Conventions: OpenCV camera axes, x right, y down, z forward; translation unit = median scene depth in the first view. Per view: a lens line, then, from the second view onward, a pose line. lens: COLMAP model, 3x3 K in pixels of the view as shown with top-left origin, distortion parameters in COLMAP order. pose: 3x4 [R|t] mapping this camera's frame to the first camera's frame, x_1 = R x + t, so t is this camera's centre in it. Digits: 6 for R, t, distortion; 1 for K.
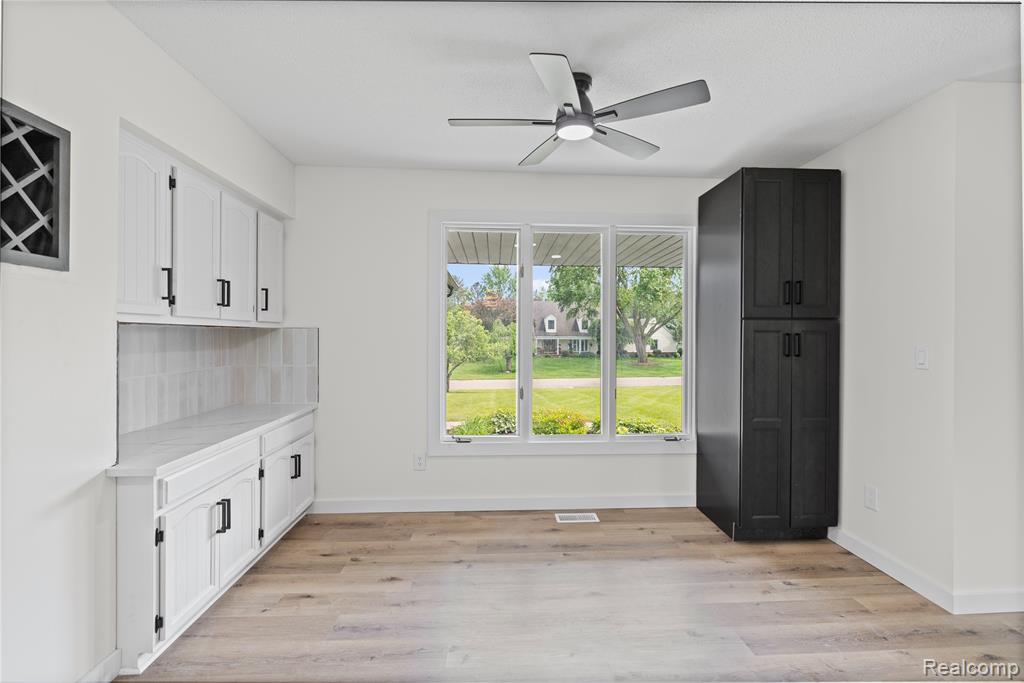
lens RADIAL K [[446.9, 0, 513.8], [0, 446.9, 336.9], [0, 0, 1]] dist [-0.001193, -0.000103]
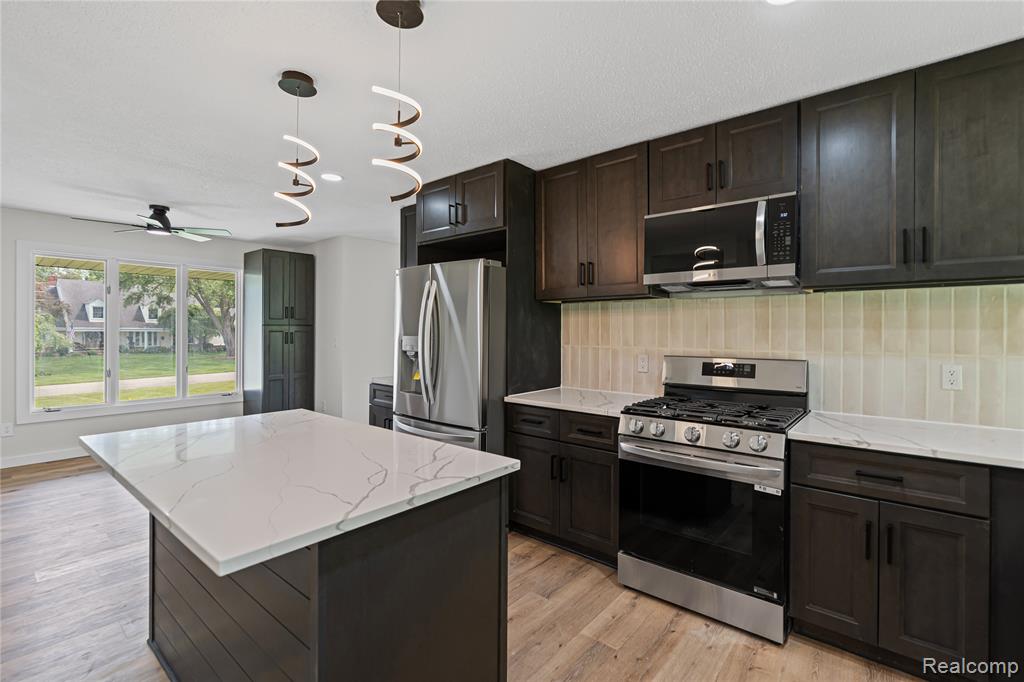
lens RADIAL K [[460.8, 0, 513.6], [0, 460.8, 331.1], [0, 0, 1]] dist [-0.001042, 0.000019]
pose [[0.679691, -0.001766, 0.733496, -0.034998], [-0.003326, 0.999979, 0.005489, -0.004542], [-0.733491, -0.006170, 0.679671, -0.186325]]
